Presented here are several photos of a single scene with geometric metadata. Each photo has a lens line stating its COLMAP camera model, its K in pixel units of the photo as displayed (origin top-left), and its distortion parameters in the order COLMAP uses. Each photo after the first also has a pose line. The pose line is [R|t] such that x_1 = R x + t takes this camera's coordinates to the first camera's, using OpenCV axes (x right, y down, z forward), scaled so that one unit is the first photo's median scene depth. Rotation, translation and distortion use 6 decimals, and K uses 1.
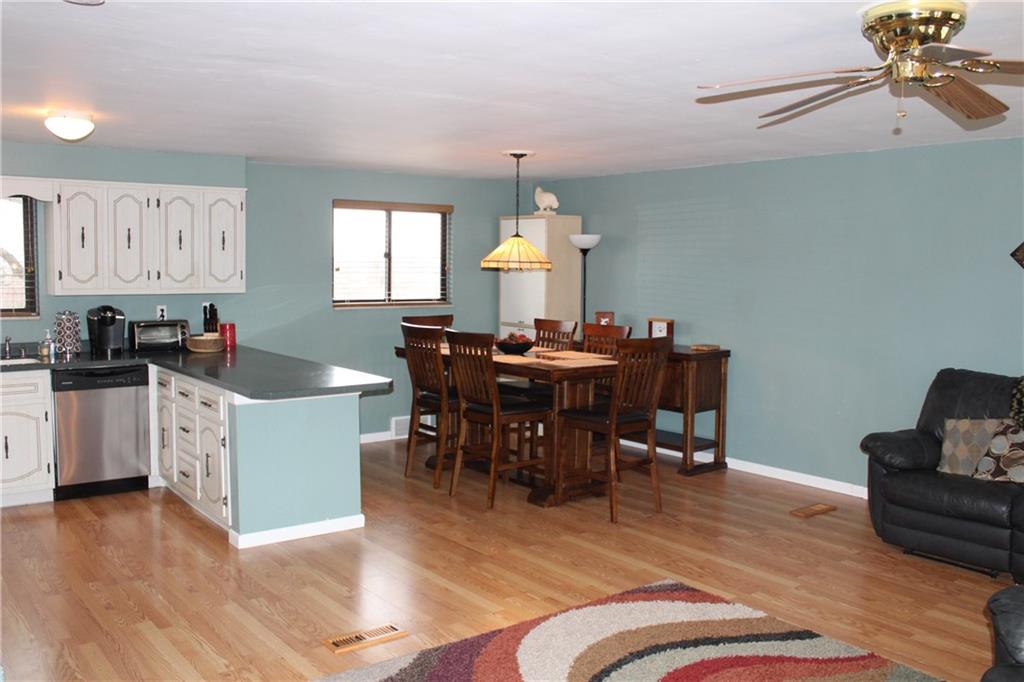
lens RADIAL K [[909.4, 0, 512.9], [0, 909.4, 338.8], [0, 0, 1]] dist [-0.088128, 0.001806]
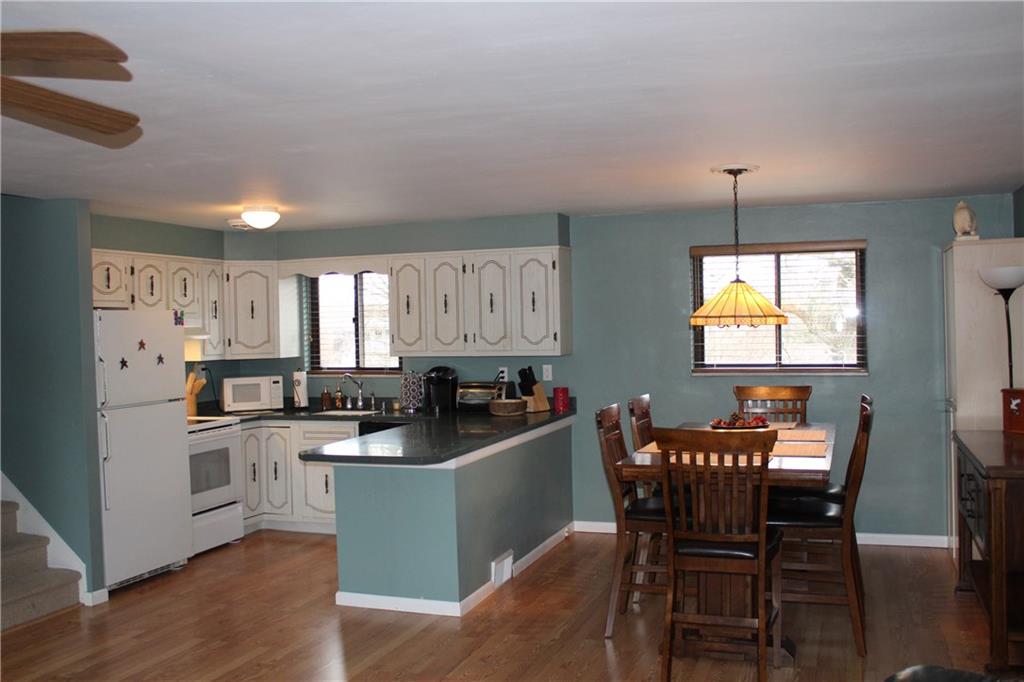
lens RADIAL K [[953.9, 0, 512.0], [0, 953.9, 341.0], [0, 0, 1]] dist [-0.149611, 0.002980]
pose [[0.533675, -0.005296, -0.845673, 0.510884], [-0.043596, 0.998478, -0.033765, -0.029519], [0.844565, 0.054888, 0.532632, 0.414650]]
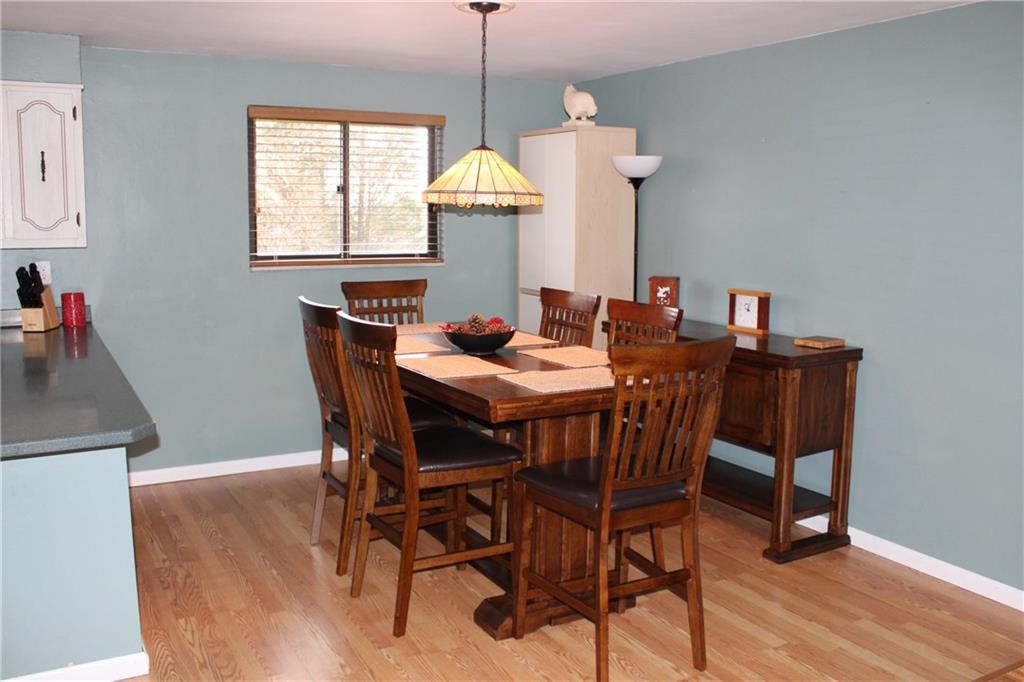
lens RADIAL K [[918.1, 0, 509.1], [0, 918.1, 337.1], [0, 0, 1]] dist [-0.164814, 0.171836]
pose [[0.988277, 0.019765, -0.151387, 0.103277], [-0.011620, 0.998446, 0.054498, -0.023741], [0.152229, -0.052100, 0.986971, 0.396515]]
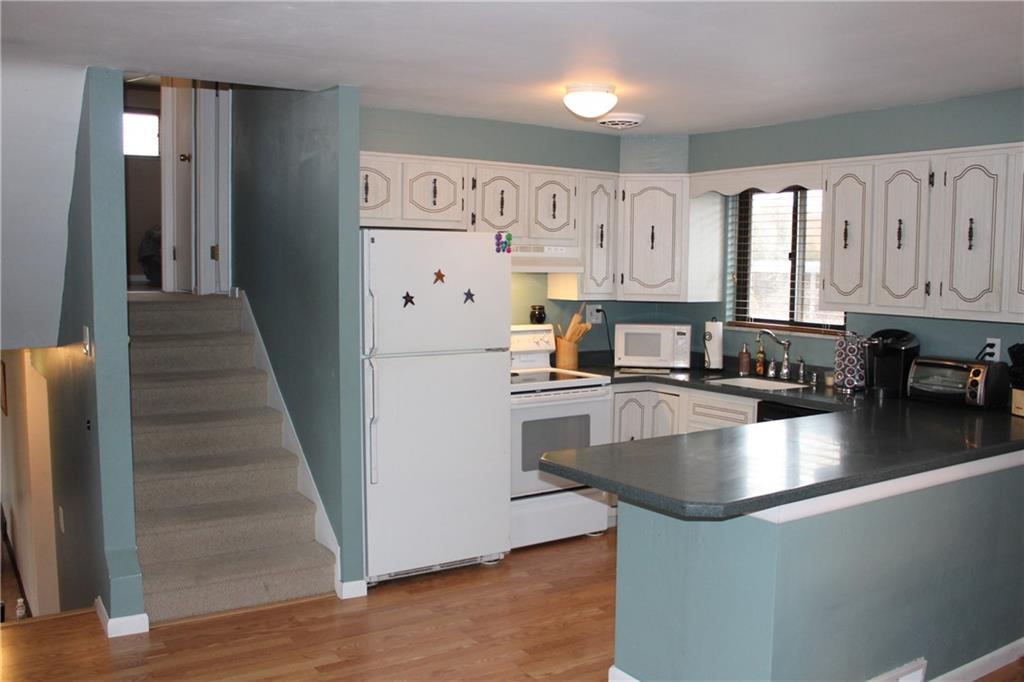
lens RADIAL K [[918.1, 0, 509.1], [0, 918.1, 337.1], [0, 0, 1]] dist [-0.164814, 0.171836]
pose [[-0.080884, 0.069807, -0.994276, 0.256514], [-0.095169, 0.992446, 0.077421, -0.051818], [0.992170, 0.100886, -0.073629, 0.677956]]
